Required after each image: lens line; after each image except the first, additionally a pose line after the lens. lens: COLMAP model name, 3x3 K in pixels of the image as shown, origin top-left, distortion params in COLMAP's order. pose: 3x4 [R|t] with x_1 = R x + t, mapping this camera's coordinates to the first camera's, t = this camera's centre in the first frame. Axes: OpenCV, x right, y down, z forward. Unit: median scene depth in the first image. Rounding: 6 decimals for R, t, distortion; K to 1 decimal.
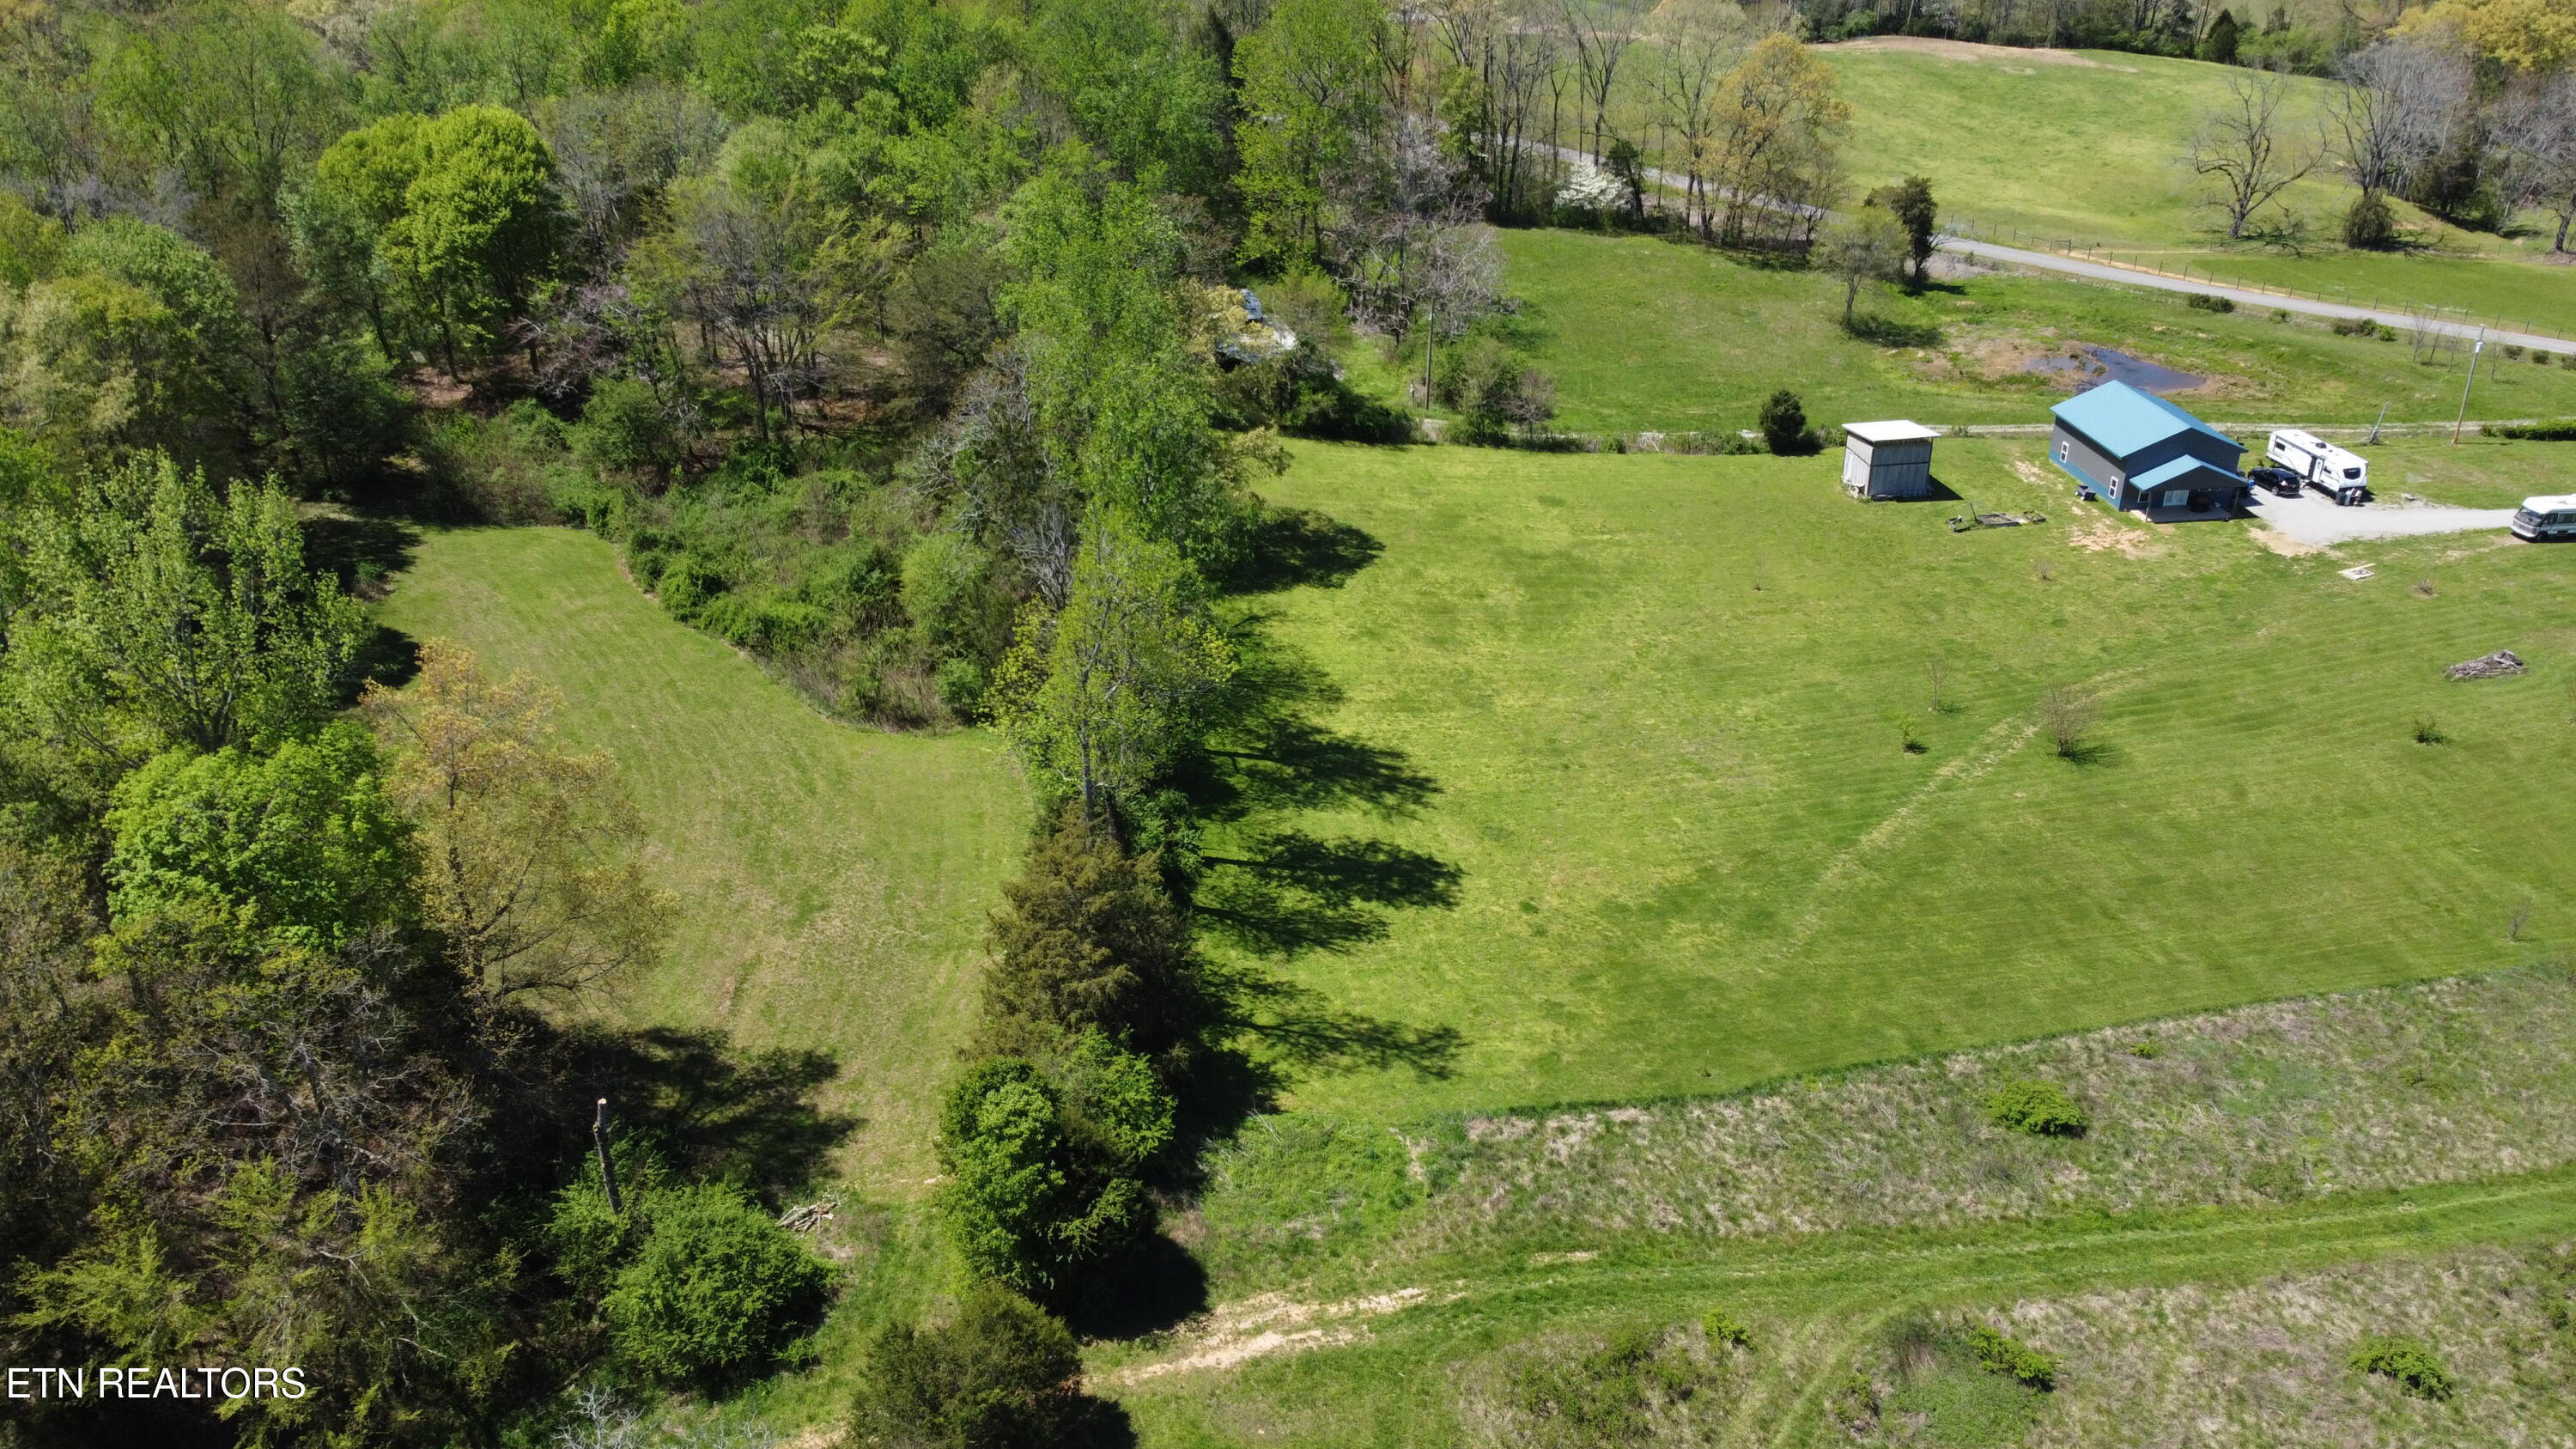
lens RADIAL K [[1959.5, 0, 1287.4], [0, 1959.5, 740.2], [0, 0, 1]] dist [0.002912, 0.002815]
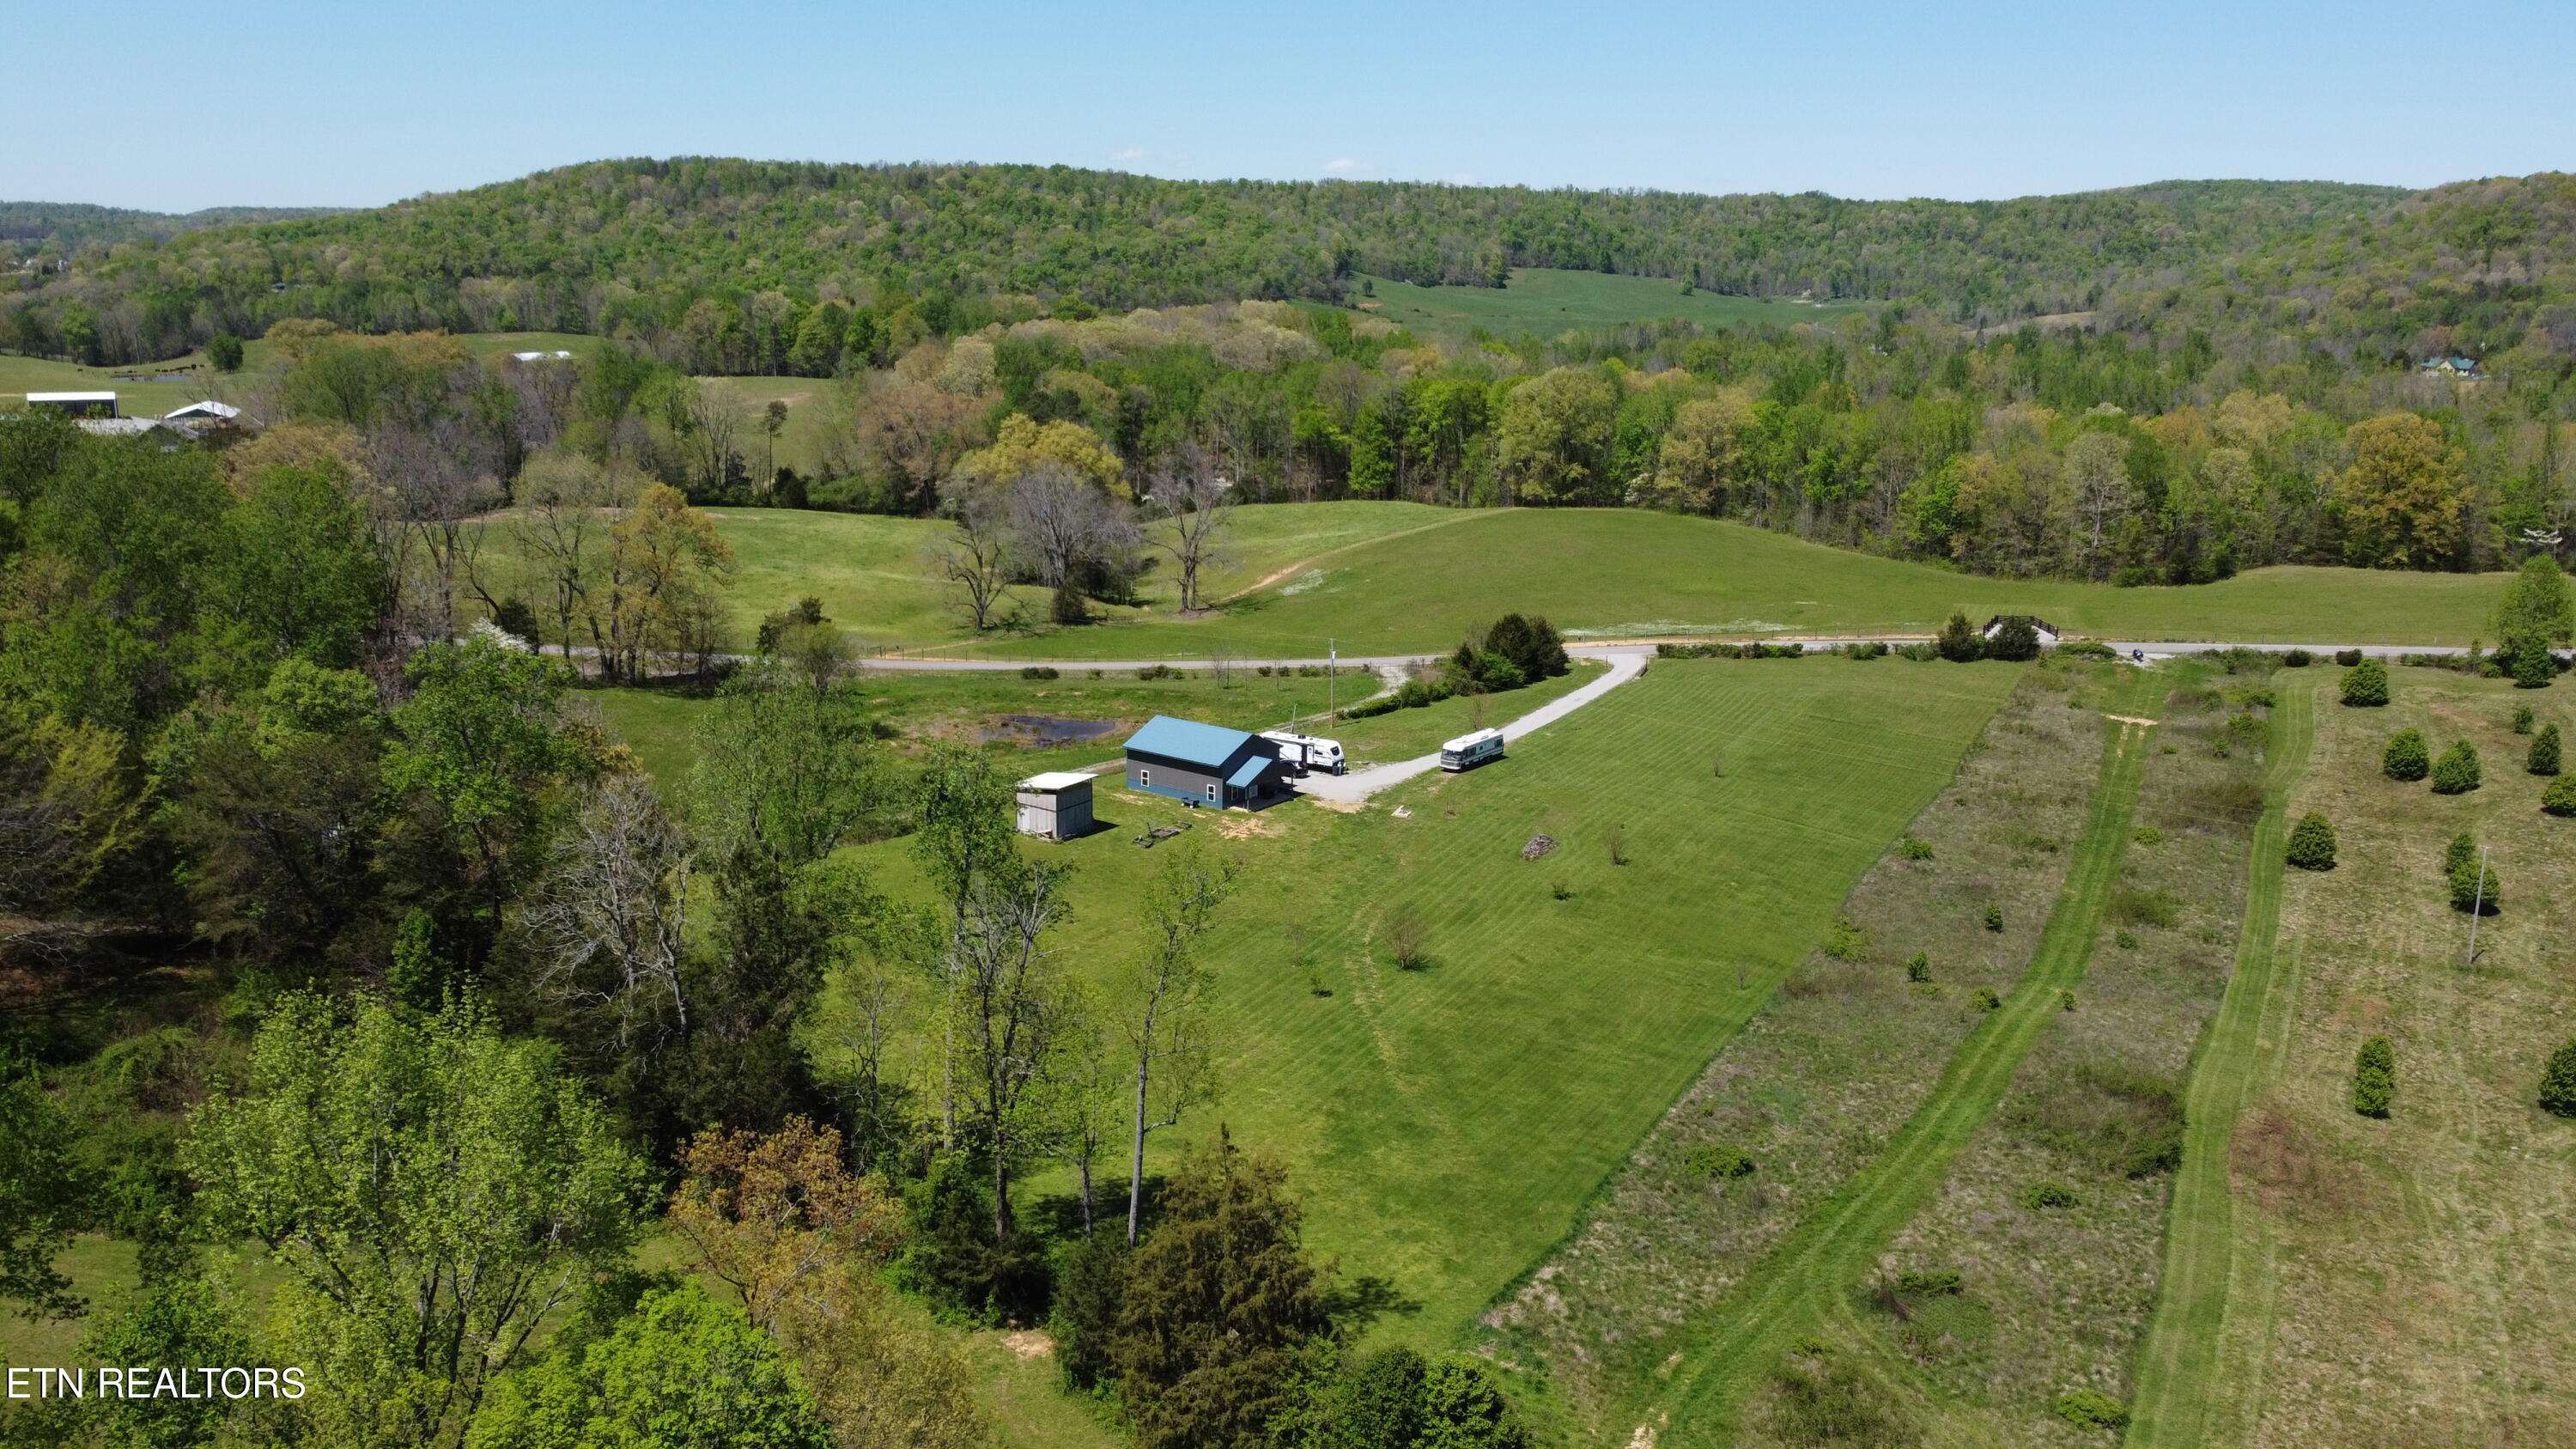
lens RADIAL K [[1959.5, 0, 1287.4], [0, 1959.5, 740.2], [0, 0, 1]] dist [0.002912, 0.002815]
pose [[0.681667, -0.156289, 0.714776, -0.413726], [0.320372, 0.942046, -0.099550, -0.023306], [-0.657793, 0.296854, 0.692232, 0.117373]]
